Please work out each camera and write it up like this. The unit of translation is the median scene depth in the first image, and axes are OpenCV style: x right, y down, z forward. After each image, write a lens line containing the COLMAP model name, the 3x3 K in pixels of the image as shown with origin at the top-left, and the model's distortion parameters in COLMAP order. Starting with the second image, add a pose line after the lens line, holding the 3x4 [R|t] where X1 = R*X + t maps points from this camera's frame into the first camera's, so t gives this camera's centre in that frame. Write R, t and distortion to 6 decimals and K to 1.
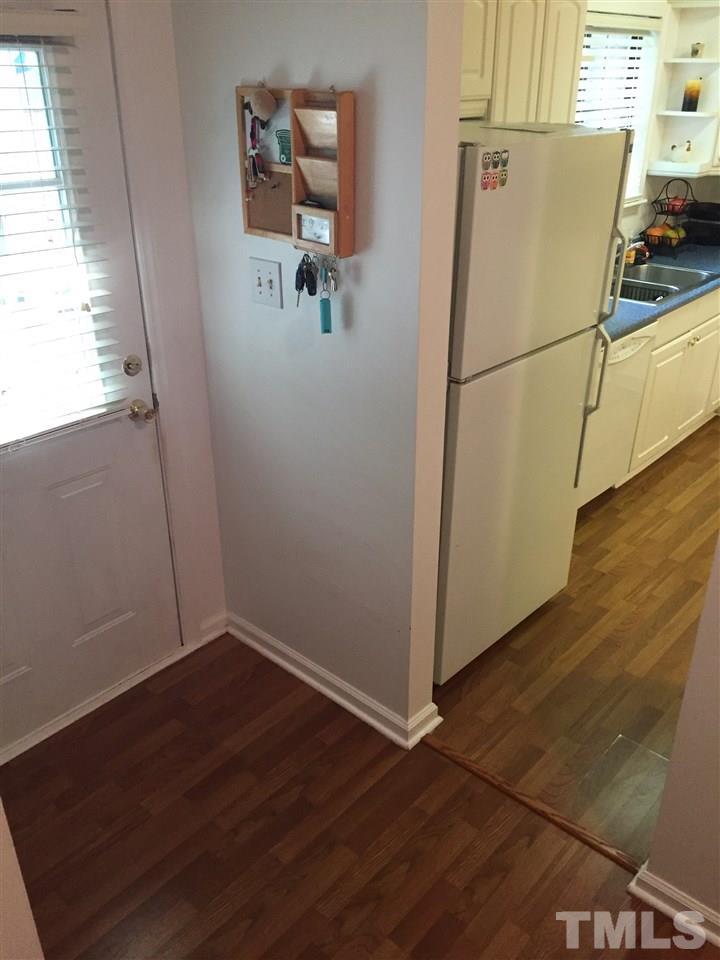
lens RADIAL K [[830.1, 0, 358.0], [0, 830.1, 488.7], [0, 0, 1]] dist [0.056476, -0.149453]
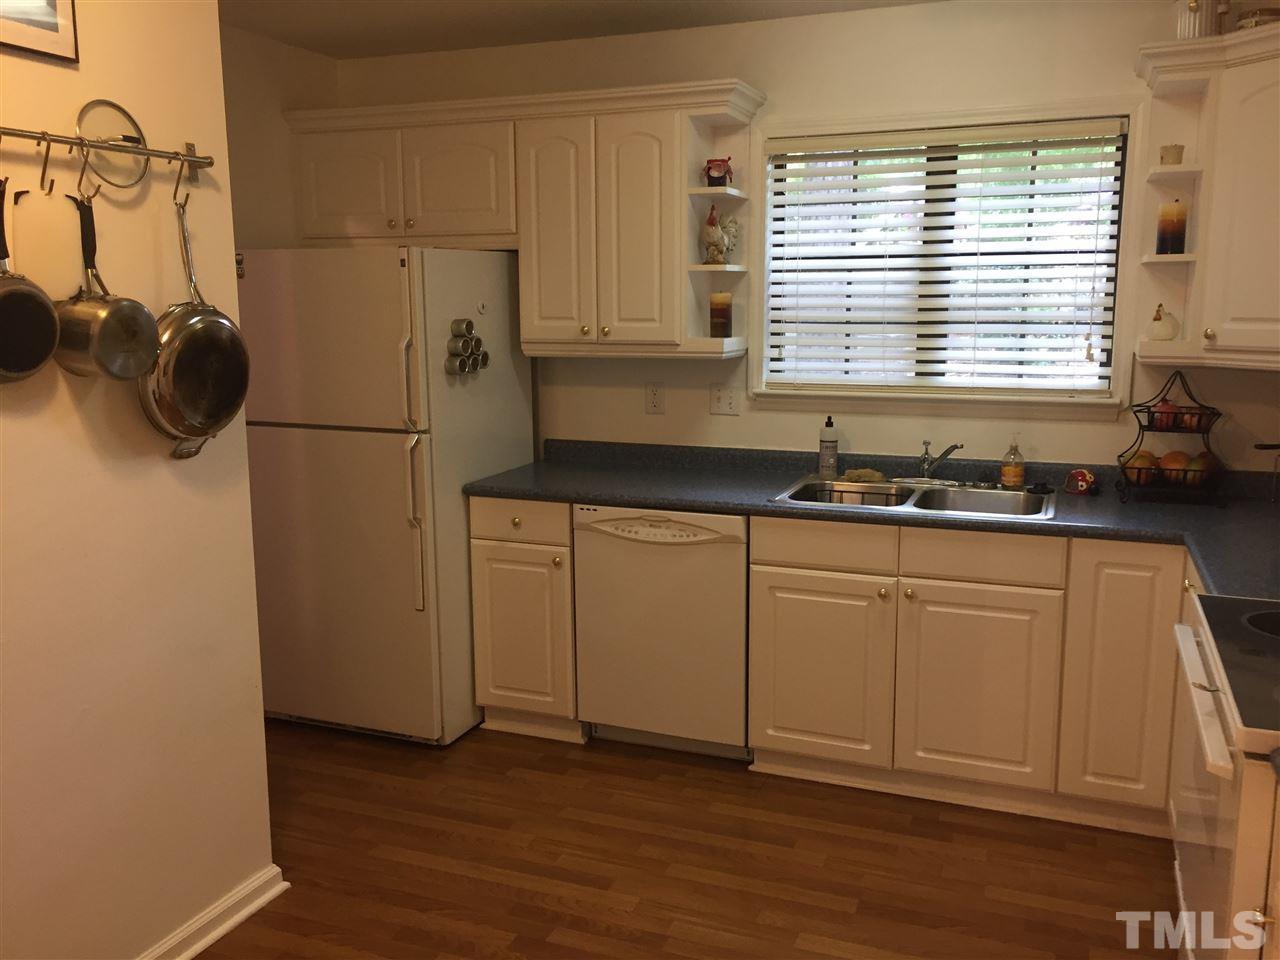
lens RADIAL K [[1106.8, 0, 640.0], [0, 1106.8, 480.0], [0, 0, 1]] dist [0.056476, -0.149453]
pose [[0.335512, 0.149220, -0.930142, 1.114653], [-0.416726, 0.909021, -0.004486, -0.177700], [0.844849, 0.389120, 0.367172, 0.526873]]
